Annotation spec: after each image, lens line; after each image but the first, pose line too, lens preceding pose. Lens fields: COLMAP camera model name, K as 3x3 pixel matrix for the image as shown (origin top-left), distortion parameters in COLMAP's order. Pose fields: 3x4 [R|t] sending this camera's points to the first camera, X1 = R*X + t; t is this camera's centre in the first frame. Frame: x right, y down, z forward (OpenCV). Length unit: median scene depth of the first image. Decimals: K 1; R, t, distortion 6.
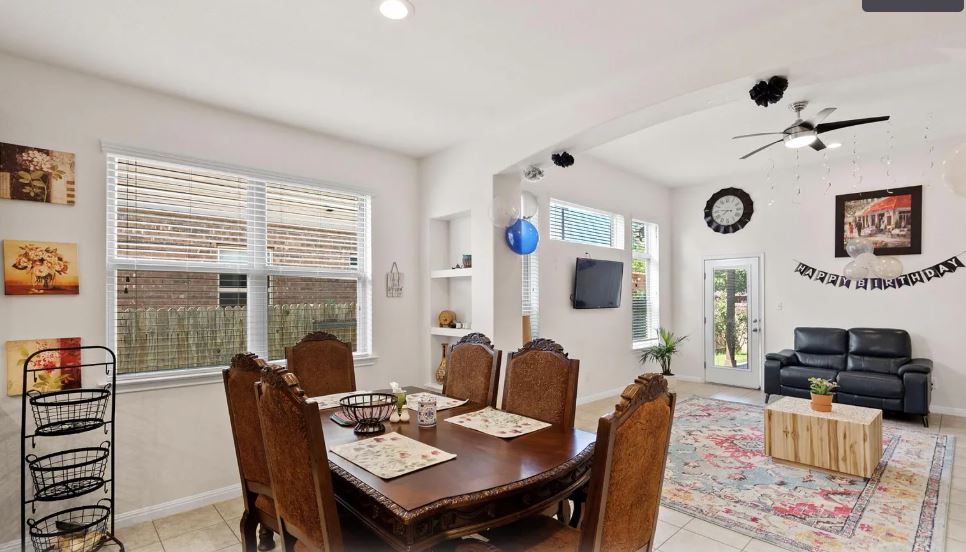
lens RADIAL K [[450.9, 0, 483.0], [0, 450.9, 295.7], [0, 0, 1]] dist [0.000561, 0.000028]
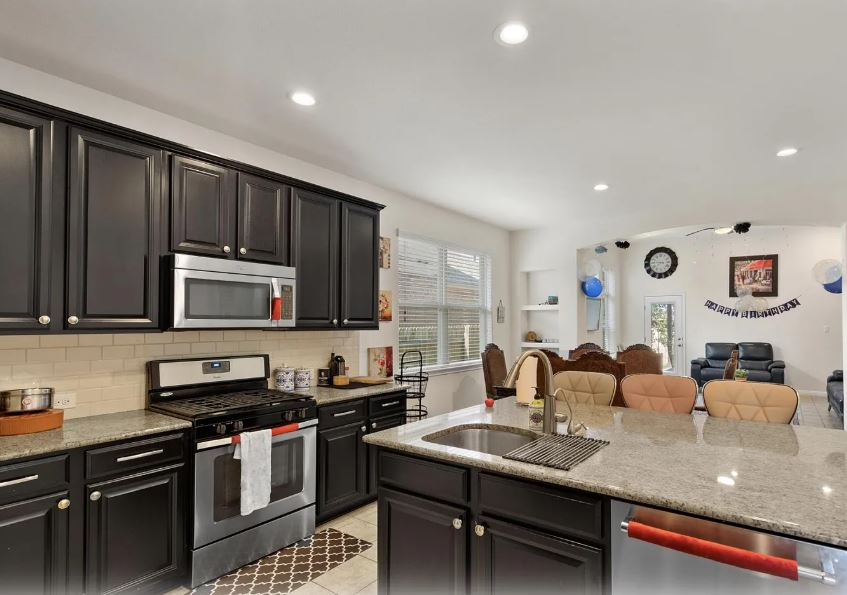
lens RADIAL K [[441.4, 0, 477.3], [0, 441.4, 318.8], [0, 0, 1]] dist [-0.000424, 0.001199]
pose [[0.976288, 0.002159, 0.216465, -0.412624], [-0.000796, 0.999979, -0.006382, -0.000316], [-0.216475, 0.006059, 0.976269, -0.305949]]
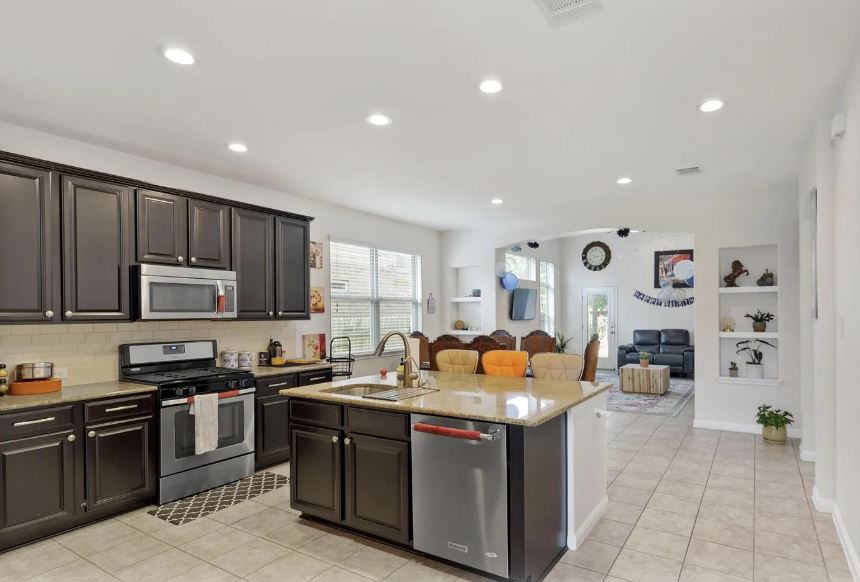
lens RADIAL K [[463.1, 0, 478.4], [0, 463.1, 318.3], [0, 0, 1]] dist [0.003489, 0.001345]
pose [[0.961738, -0.009780, 0.273795, -0.351247], [0.005952, 0.999873, 0.014808, -0.001338], [-0.273905, -0.012612, 0.961674, -0.522488]]
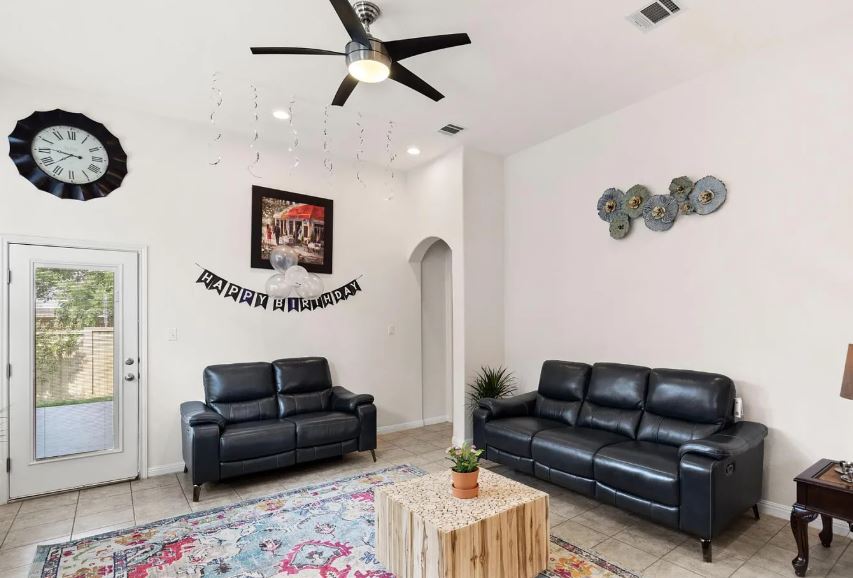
lens RADIAL K [[441.8, 0, 471.8], [0, 441.8, 318.6], [0, 0, 1]] dist [0.001519, -0.000771]
pose [[0.068487, 0.005482, 0.997637, 0.079726], [0.001859, 0.999982, -0.005622, 0.005193], [-0.997650, 0.002240, 0.068476, 0.623173]]
